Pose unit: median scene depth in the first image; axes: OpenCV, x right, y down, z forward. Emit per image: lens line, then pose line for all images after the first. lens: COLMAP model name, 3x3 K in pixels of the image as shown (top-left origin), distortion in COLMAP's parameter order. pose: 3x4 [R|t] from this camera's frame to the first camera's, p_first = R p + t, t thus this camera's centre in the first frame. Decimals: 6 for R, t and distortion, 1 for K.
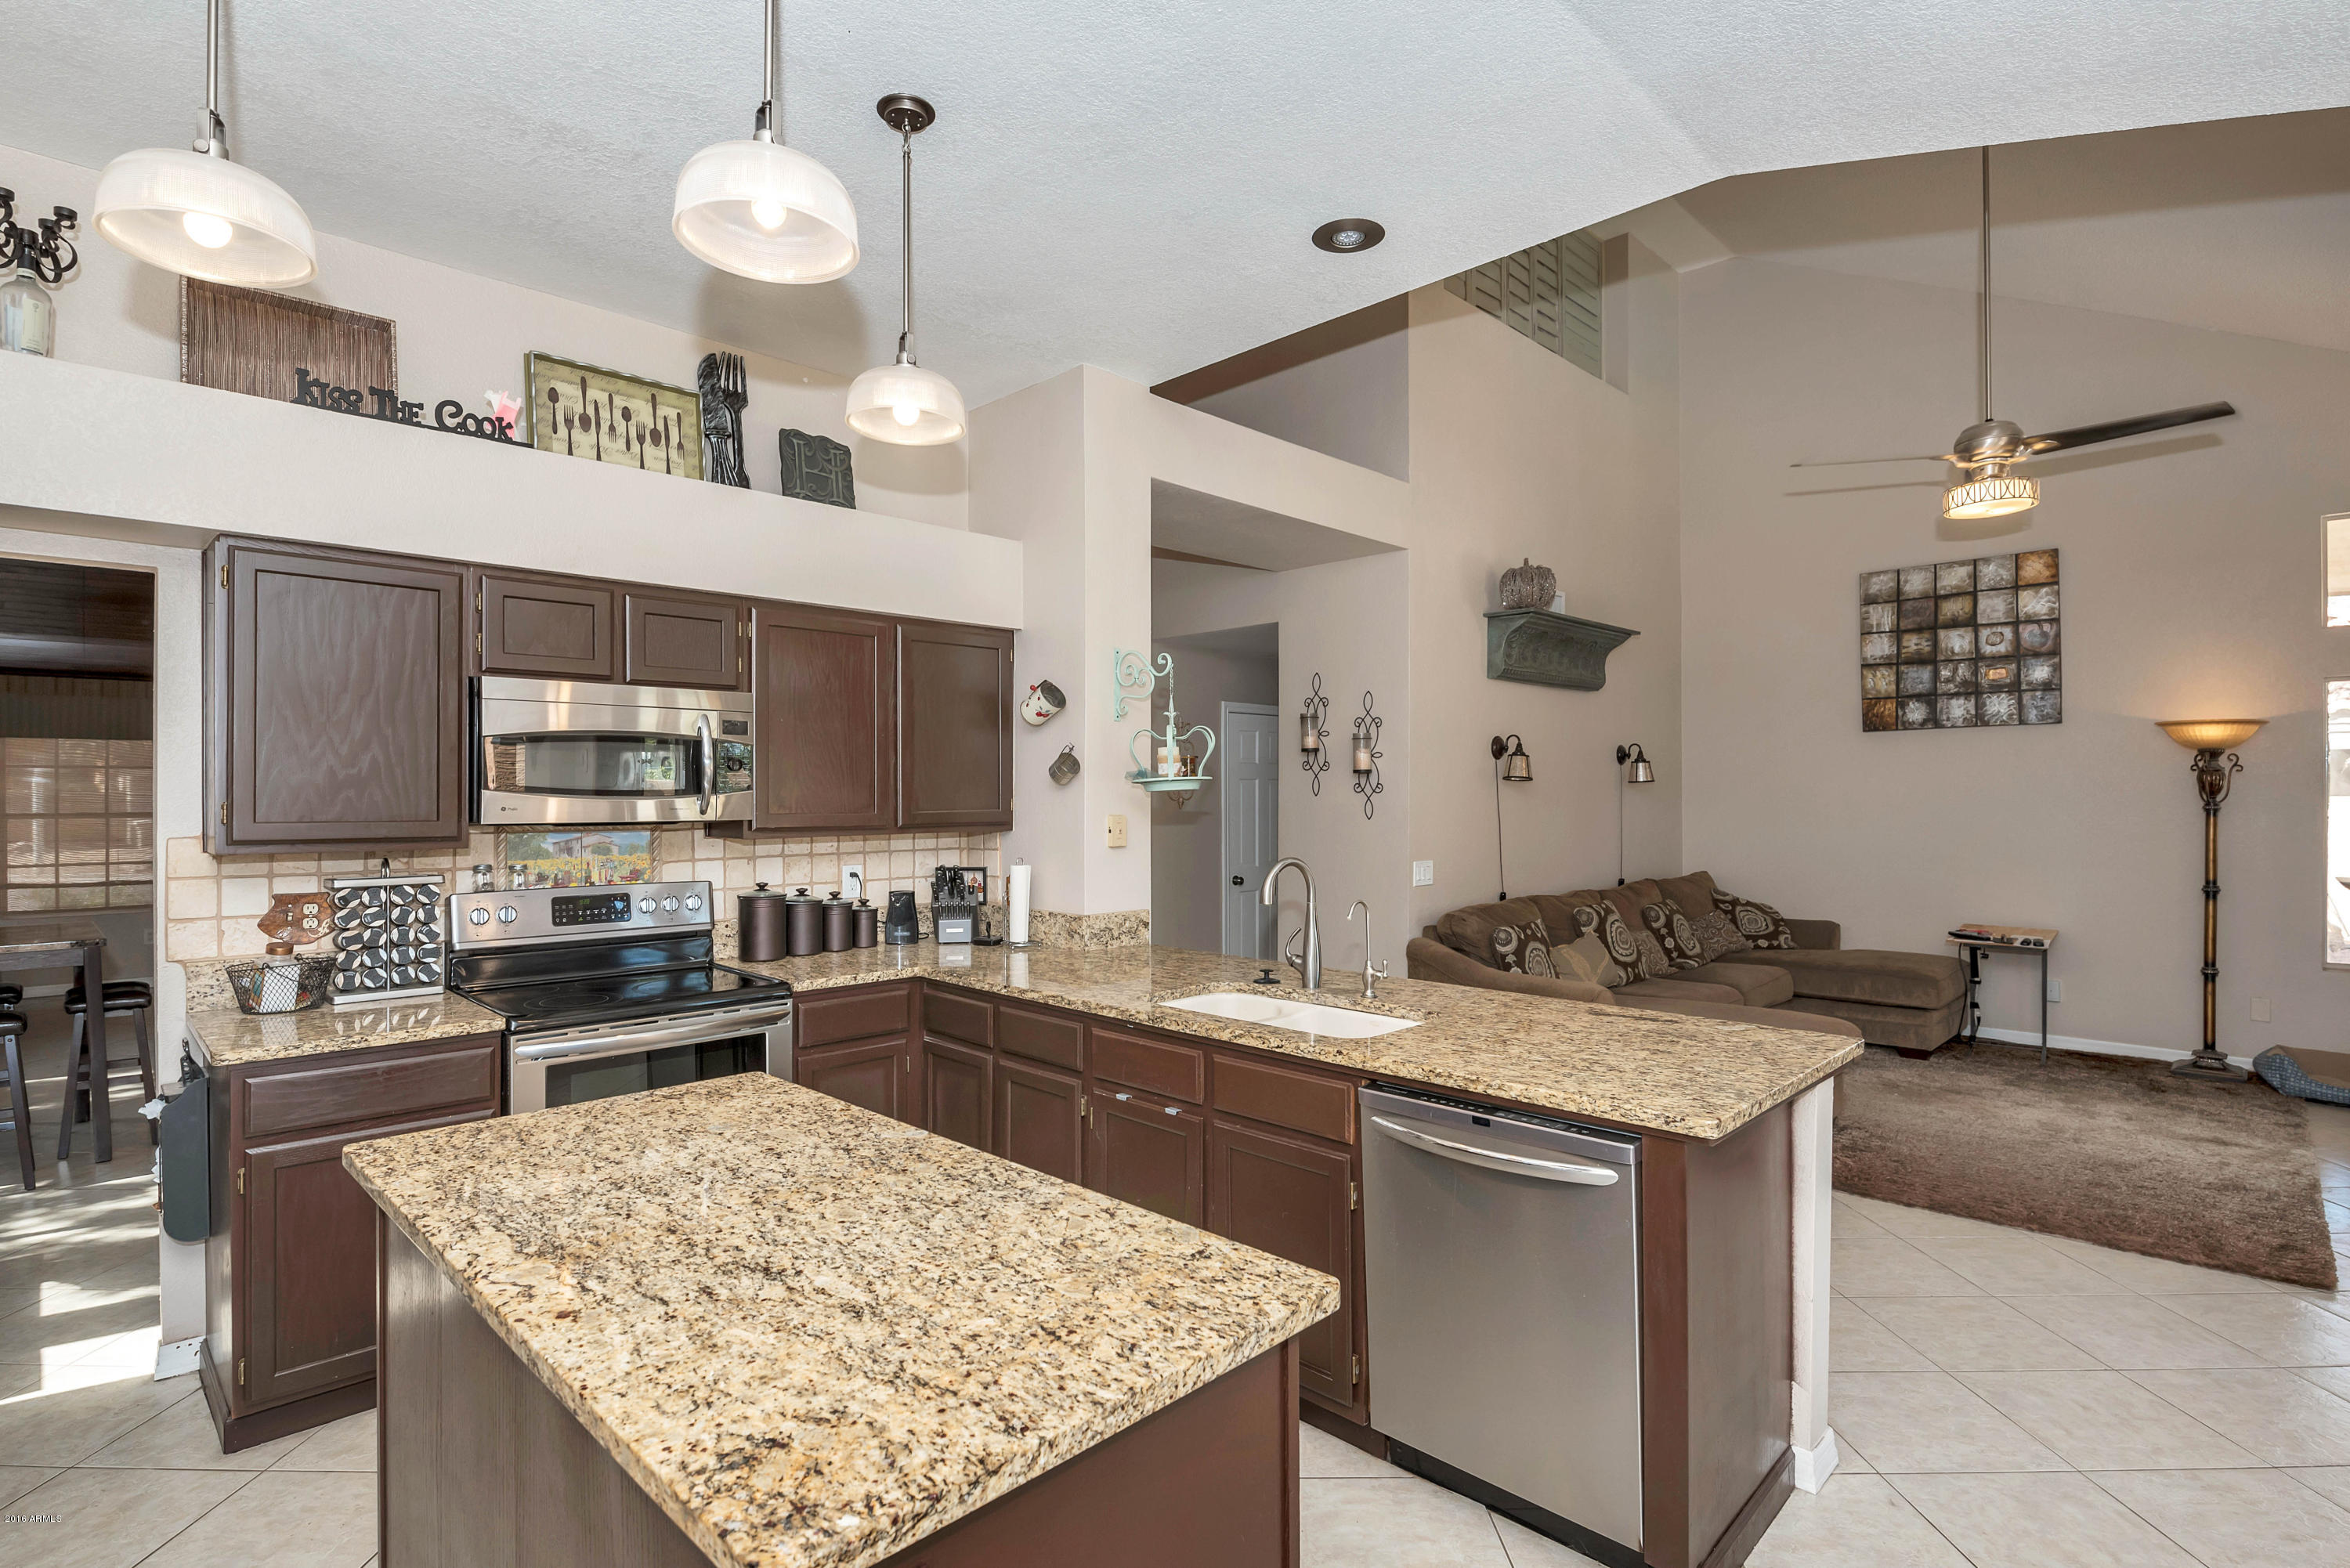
lens RADIAL K [[1144.2, 0, 1172.7], [0, 1144.2, 792.1], [0, 0, 1]] dist [-0.001032, -0.000504]
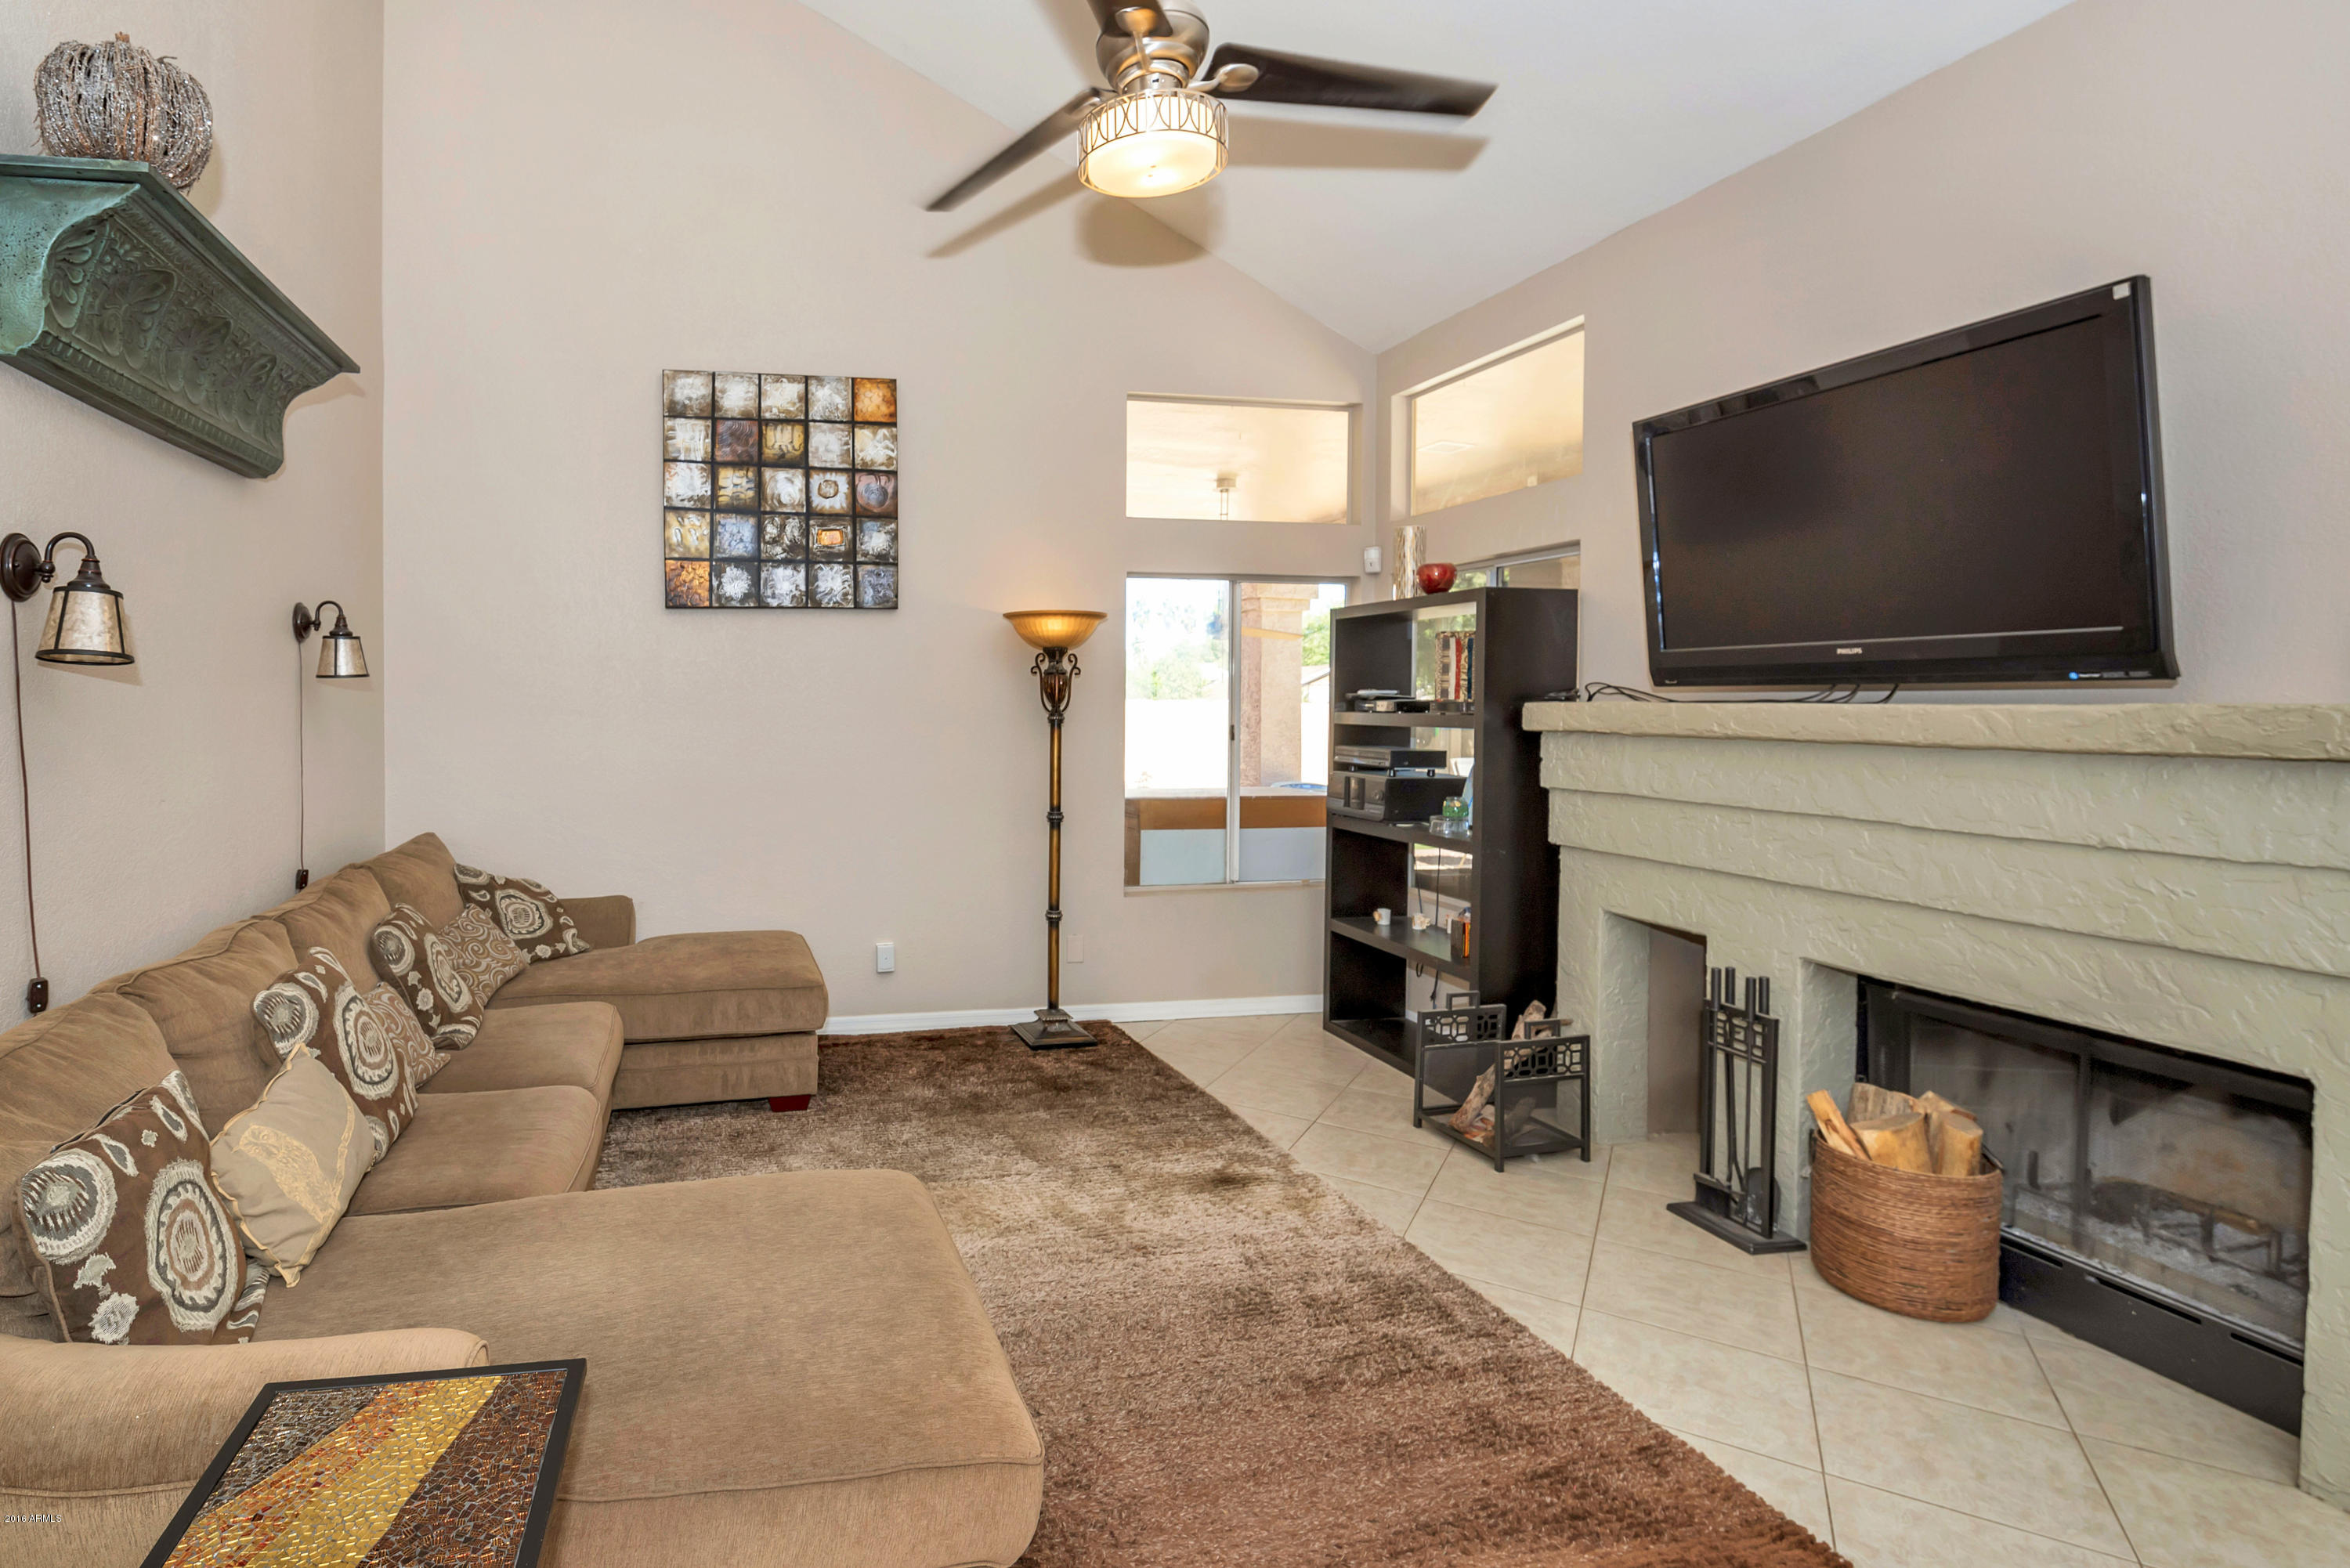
lens RADIAL K [[1156.8, 0, 916.7], [0, 1156.8, 715.0], [0, 0, 1]] dist [-0.021808, -0.001060]
pose [[0.568889, -0.009247, 0.822362, 0.141082], [-0.005989, 0.999864, 0.015386, -0.001458], [-0.822393, -0.013678, 0.568756, 0.527730]]
